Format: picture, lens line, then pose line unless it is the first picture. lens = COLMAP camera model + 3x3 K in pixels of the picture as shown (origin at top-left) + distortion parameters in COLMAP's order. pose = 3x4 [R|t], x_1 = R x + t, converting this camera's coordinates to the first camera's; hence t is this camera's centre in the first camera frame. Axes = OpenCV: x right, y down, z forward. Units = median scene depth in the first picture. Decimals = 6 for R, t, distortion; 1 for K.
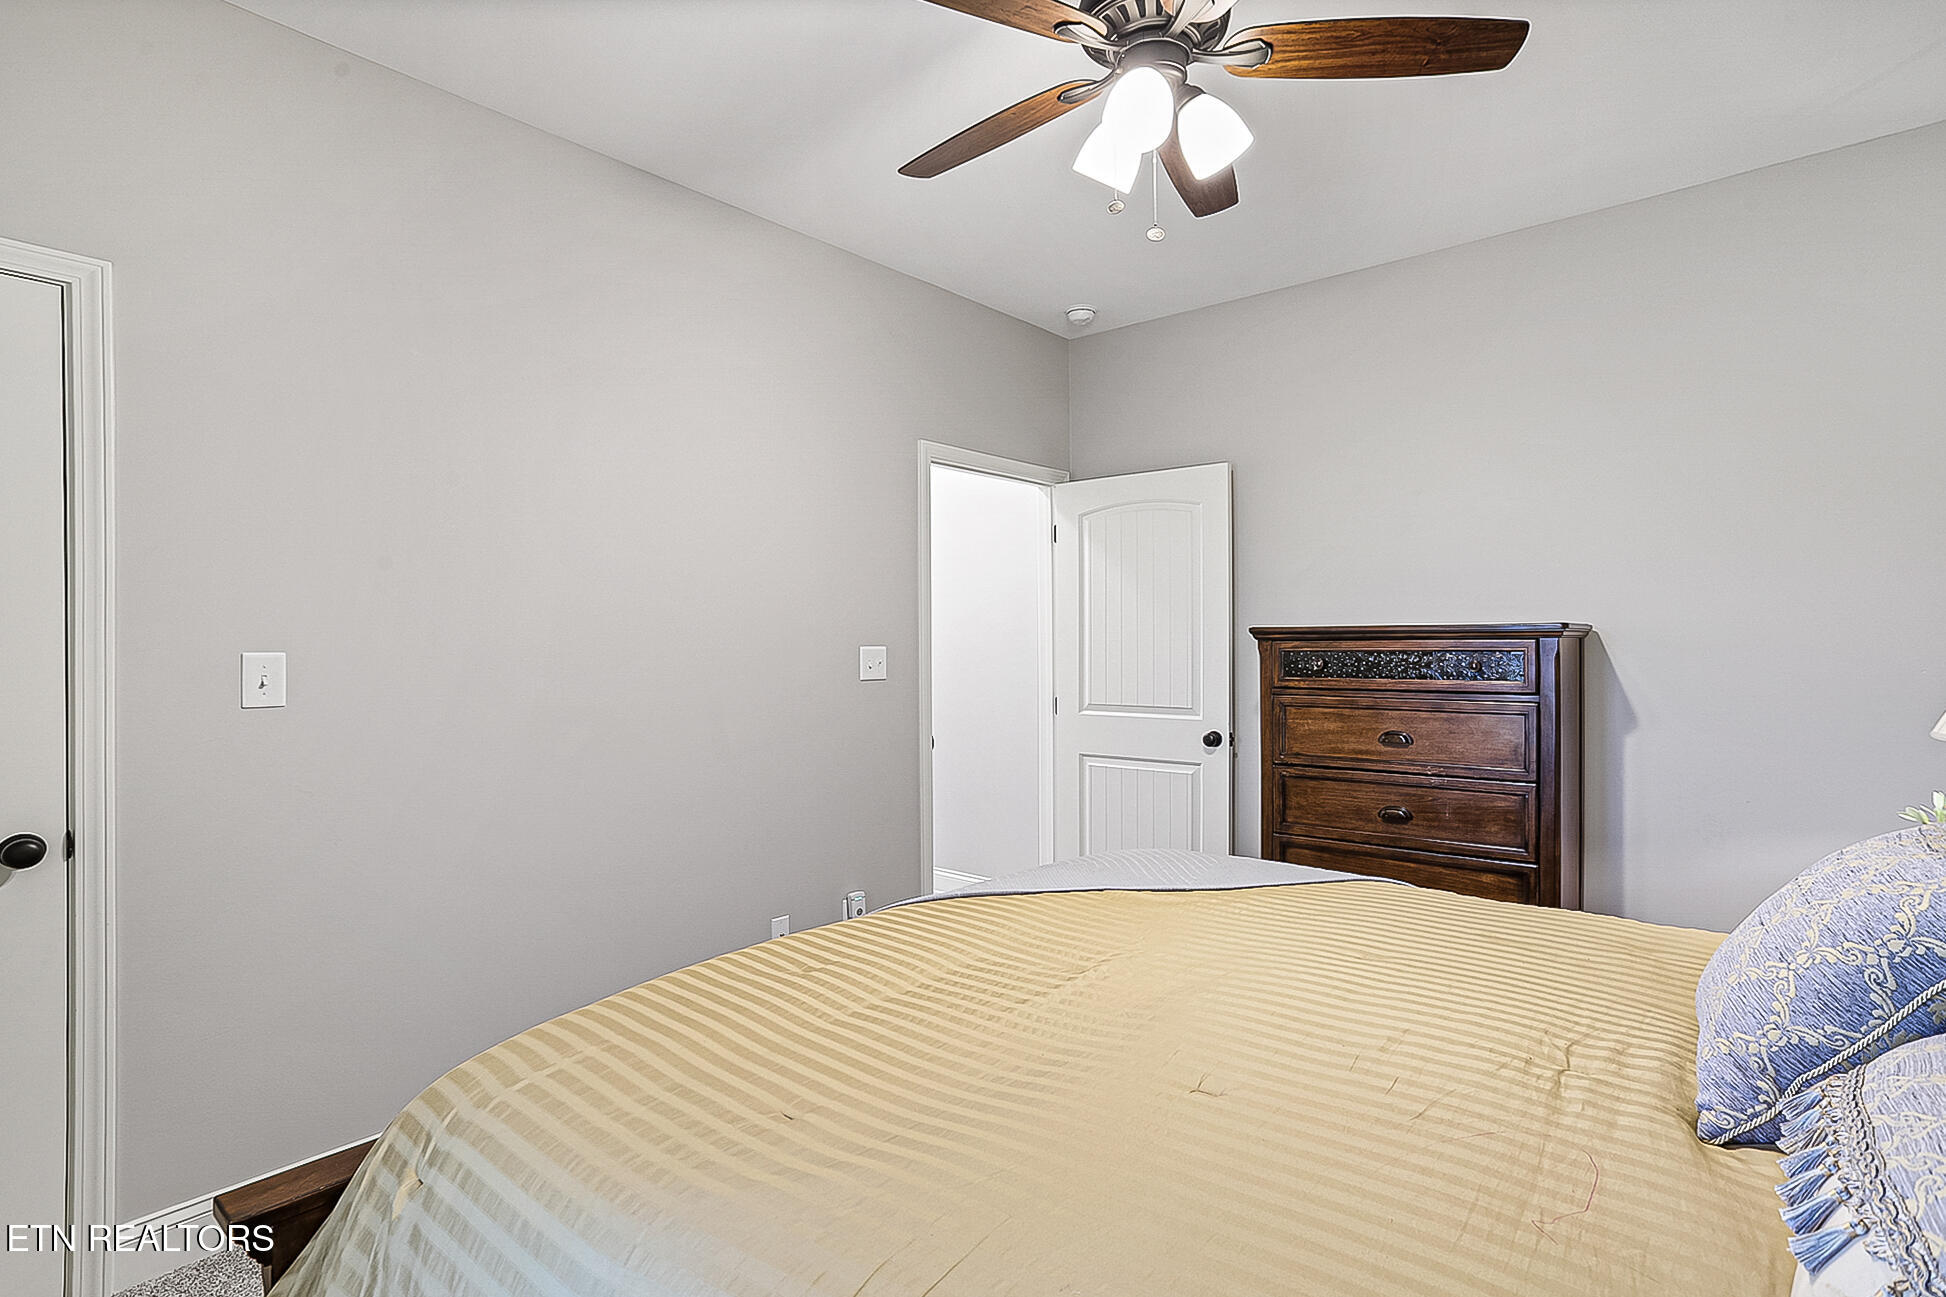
lens RADIAL K [[976.2, 0, 975.2], [0, 976.2, 645.0], [0, 0, 1]] dist [-0.012359, 0.007979]
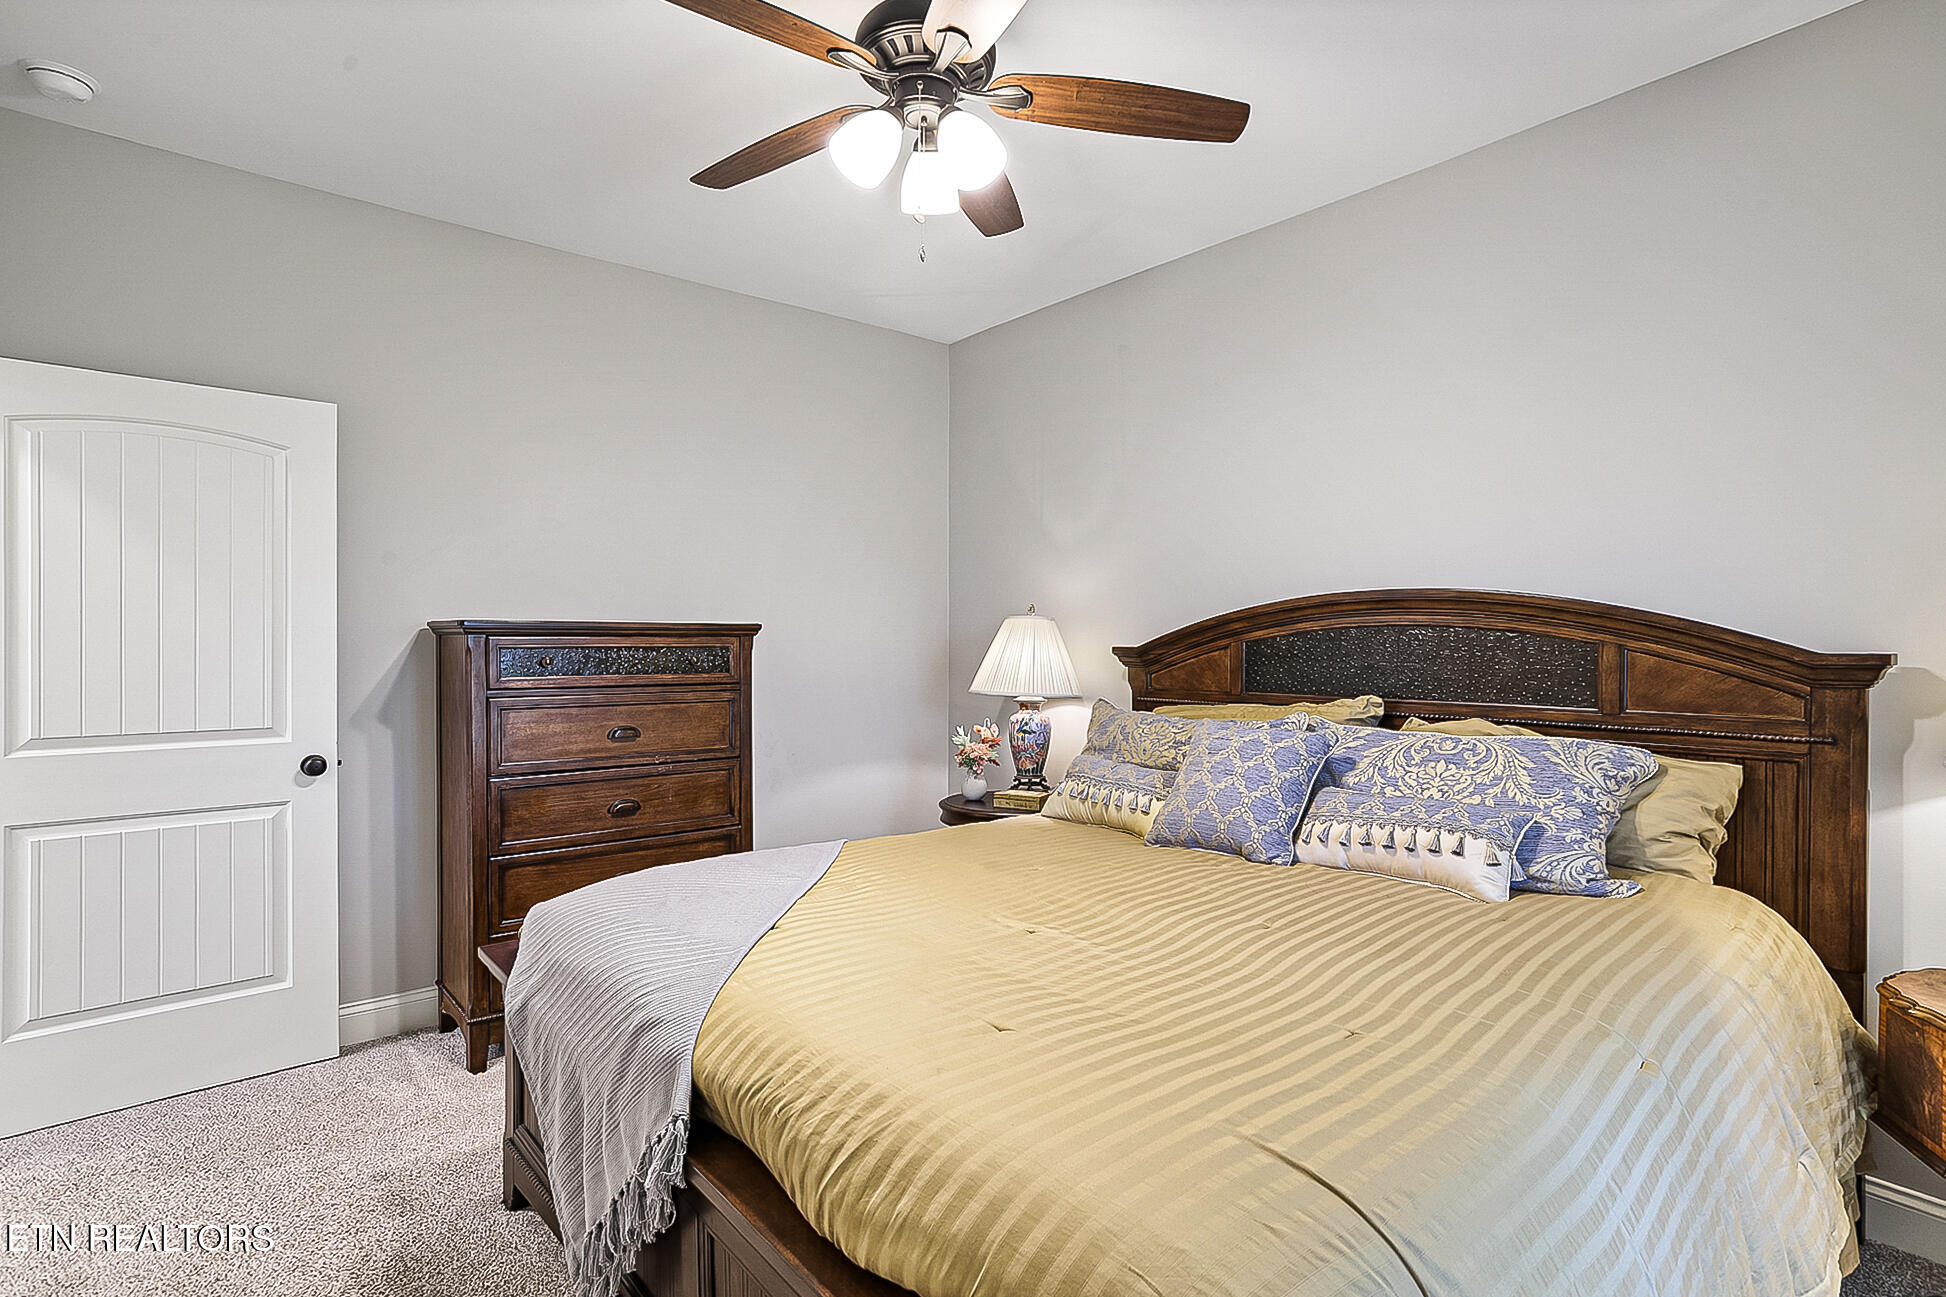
lens RADIAL K [[976.2, 0, 978.4], [0, 976.2, 651.1], [0, 0, 1]] dist [-0.012359, 0.007979]
pose [[0.165969, -0.000977, 0.986130, -0.503914], [-0.000269, 0.999999, 0.001036, 0.008882], [-0.986131, -0.000437, 0.165969, 0.457212]]
